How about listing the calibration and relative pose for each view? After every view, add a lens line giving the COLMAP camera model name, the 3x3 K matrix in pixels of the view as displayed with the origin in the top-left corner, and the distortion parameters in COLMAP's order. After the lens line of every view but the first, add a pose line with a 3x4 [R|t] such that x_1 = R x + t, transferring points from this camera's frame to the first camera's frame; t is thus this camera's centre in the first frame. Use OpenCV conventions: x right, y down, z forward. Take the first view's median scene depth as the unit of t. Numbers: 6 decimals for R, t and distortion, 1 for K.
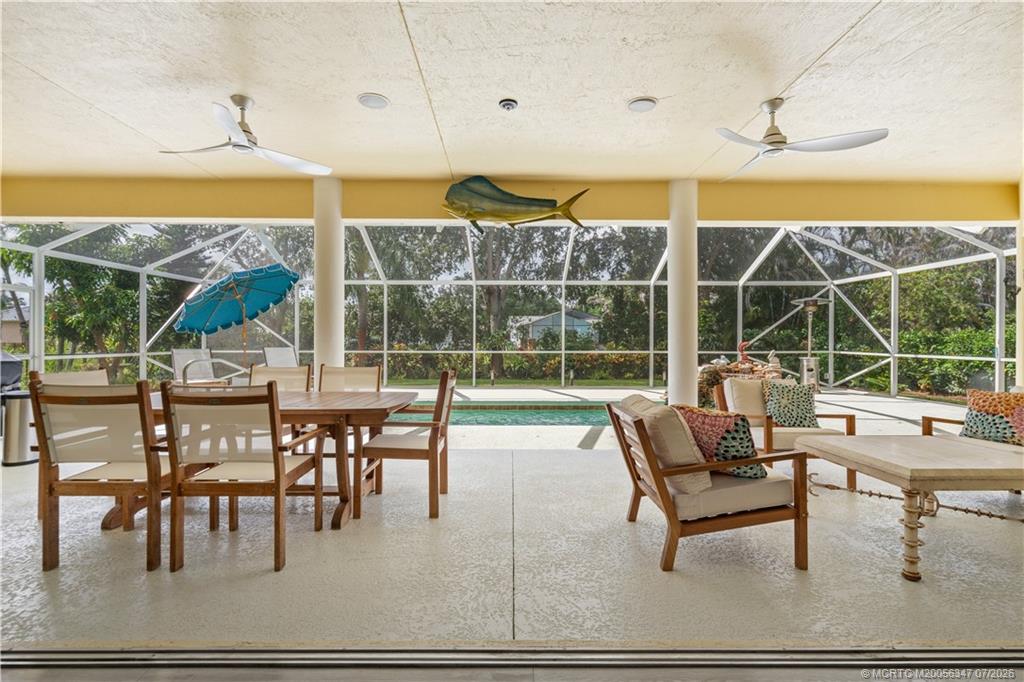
lens RADIAL K [[472.7, 0, 514.9], [0, 472.7, 340.7], [0, 0, 1]] dist [-0.000123, 0.000179]
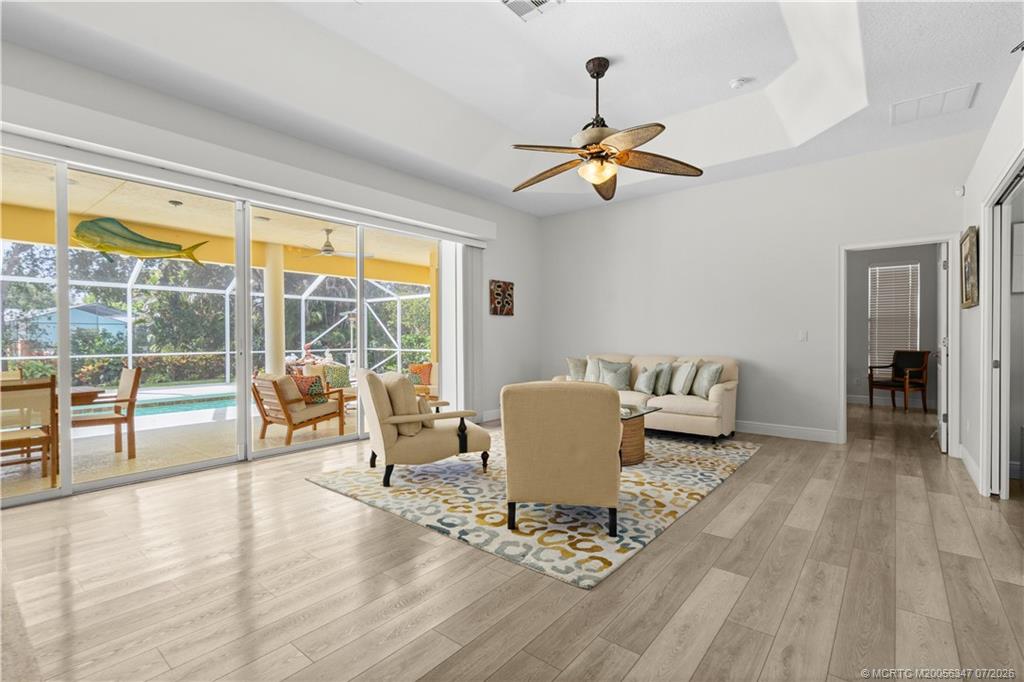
lens RADIAL K [[470.6, 0, 513.1], [0, 470.6, 342.0], [0, 0, 1]] dist [-0.000544, -0.000037]
pose [[0.638740, -0.012544, 0.769320, -0.171232], [0.008577, 0.999921, 0.009183, -0.007401], [-0.769374, 0.000733, 0.638798, -0.305385]]
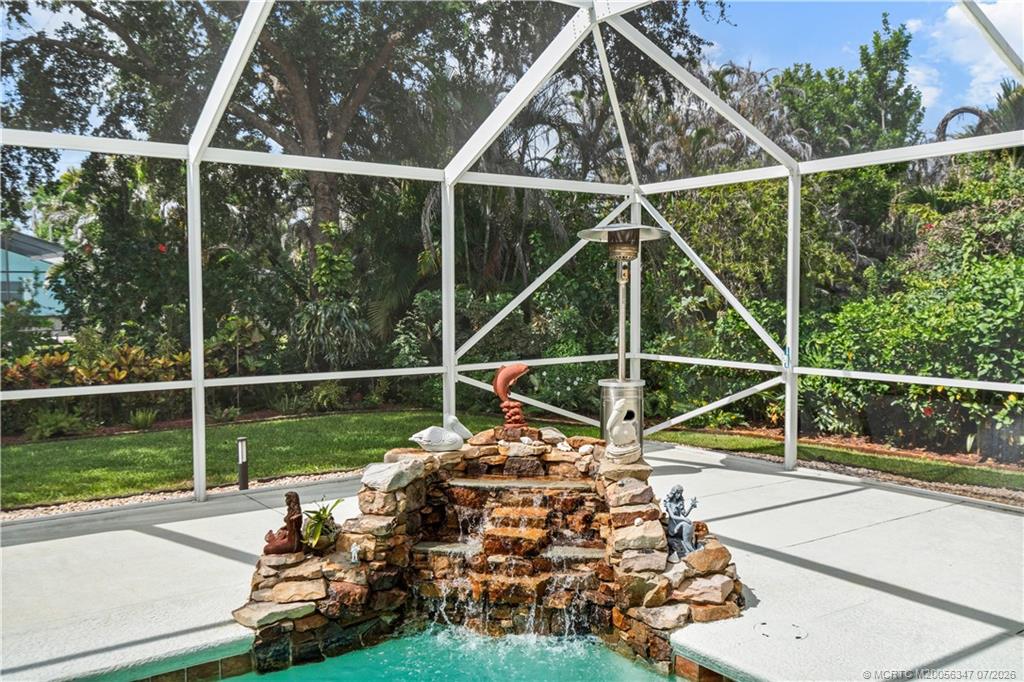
lens RADIAL K [[883.0, 0, 512.0], [0, 883.0, 341.0], [0, 0, 1]] dist [0.000943, -0.001087]
pose [[0.817997, -0.036366, 0.574072, 0.153800], [0.007196, 0.998568, 0.053003, -0.037790], [-0.575177, -0.039225, 0.817088, 0.504210]]
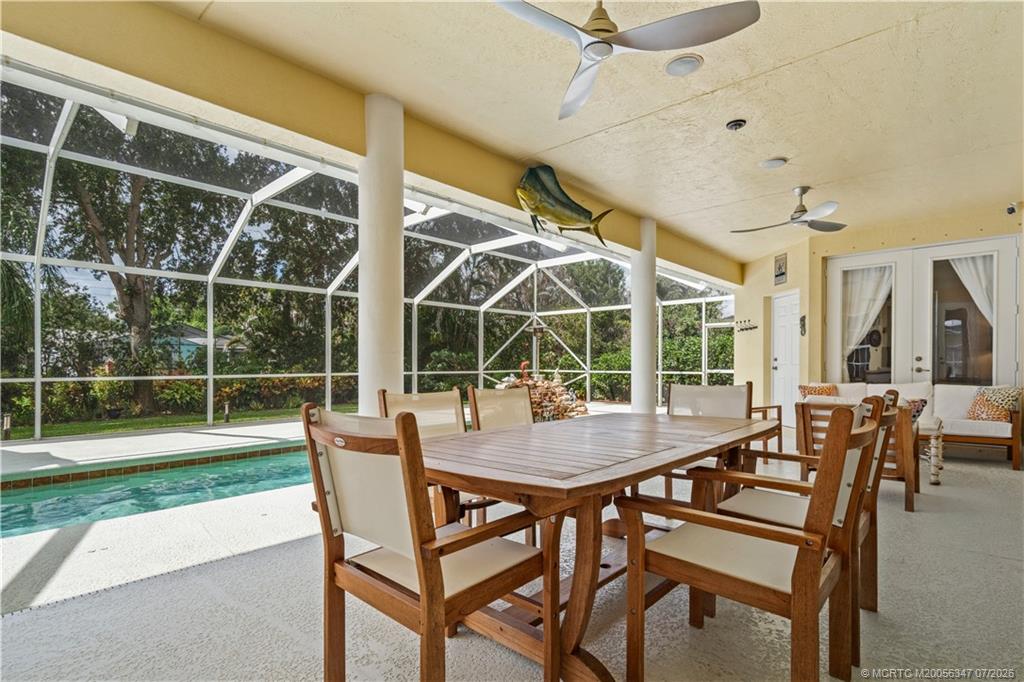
lens RADIAL K [[495.3, 0, 509.8], [0, 495.3, 368.7], [0, 0, 1]] dist [0.001724, 0.000498]
pose [[0.686542, -0.009578, 0.727027, -0.370665], [0.003406, 0.999945, 0.009957, 0.007275], [-0.727083, -0.004360, 0.686536, 0.196938]]
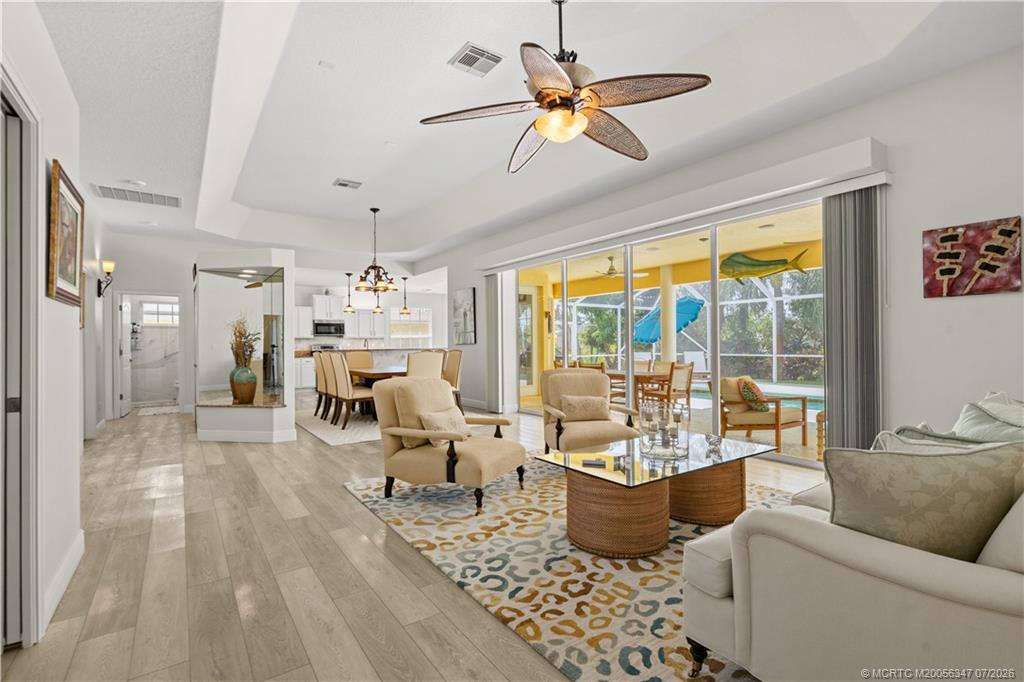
lens RADIAL K [[470.6, 0, 513.1], [0, 470.6, 342.0], [0, 0, 1]] dist [-0.000544, -0.000037]
pose [[0.572597, -0.010273, -0.819773, 0.400877], [0.006059, 0.999947, -0.008298, -0.007010], [0.819815, -0.000216, 0.572629, -0.303383]]
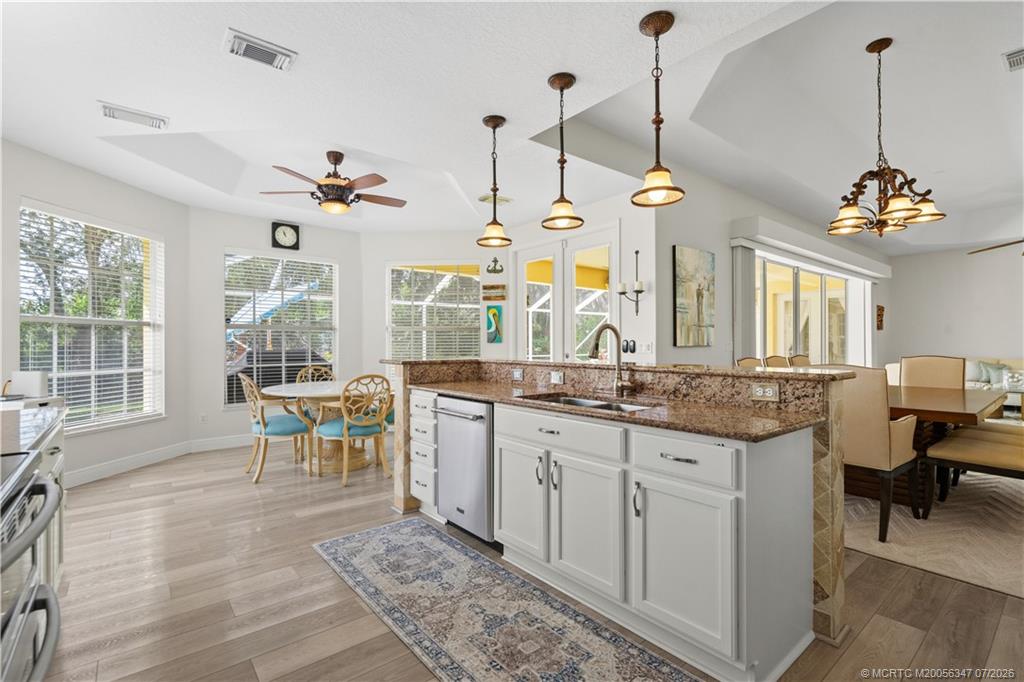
lens RADIAL K [[470.6, 0, 513.1], [0, 470.6, 342.0], [0, 0, 1]] dist [-0.000544, -0.000037]
pose [[0.778090, -0.001614, 0.628150, -0.807371], [0.008156, 0.999938, -0.007534, -0.013513], [-0.628100, 0.010985, 0.778055, -0.140825]]
